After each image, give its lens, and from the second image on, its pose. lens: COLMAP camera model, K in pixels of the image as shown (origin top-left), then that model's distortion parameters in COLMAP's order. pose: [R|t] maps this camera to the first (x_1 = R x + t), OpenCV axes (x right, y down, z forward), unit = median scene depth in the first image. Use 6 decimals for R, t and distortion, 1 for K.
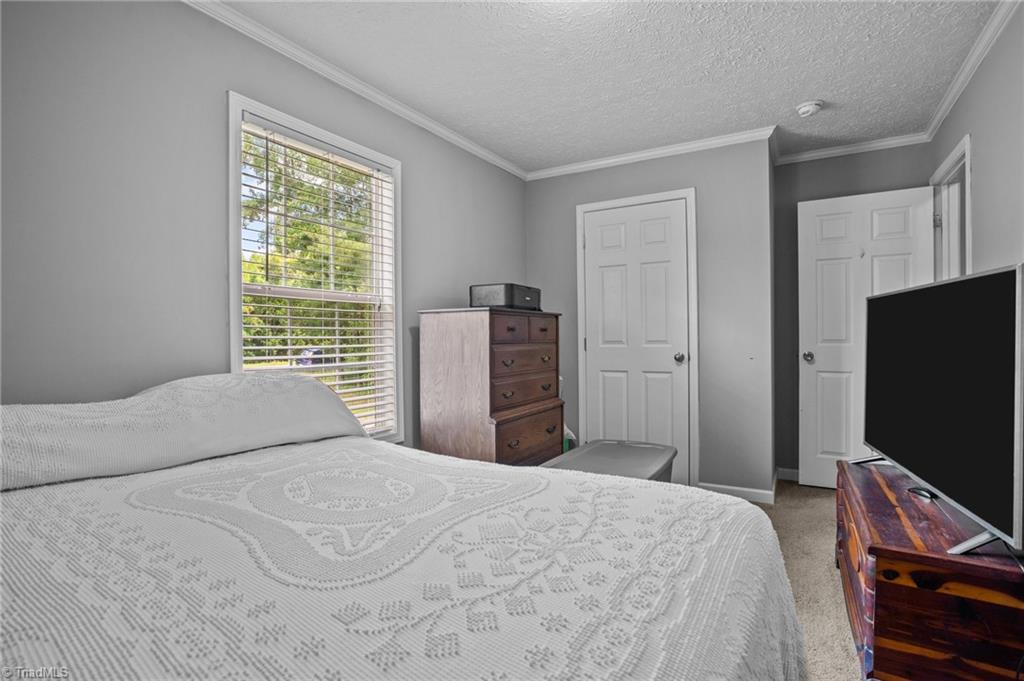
lens RADIAL K [[498.3, 0, 509.0], [0, 498.3, 338.7], [0, 0, 1]] dist [-0.066343, 0.033826]
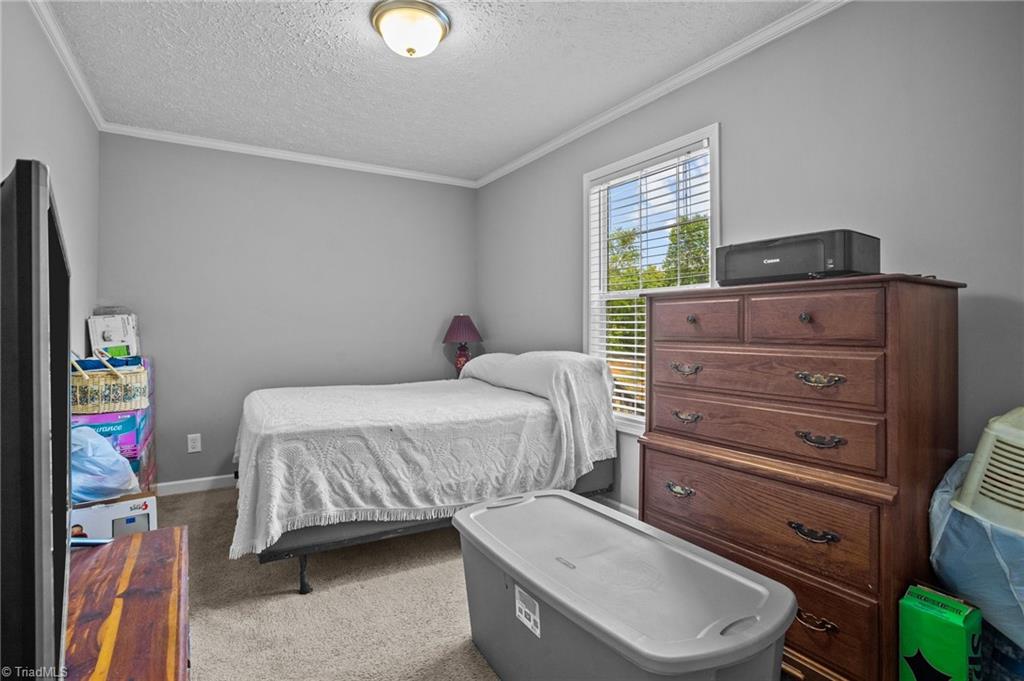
lens RADIAL K [[498.3, 0, 509.0], [0, 498.3, 338.7], [0, 0, 1]] dist [-0.066343, 0.033826]
pose [[-0.454605, 0.025000, -0.890342, 0.859082], [-0.007865, 0.999454, 0.032080, -0.017400], [0.890658, 0.021587, -0.454161, 1.326989]]
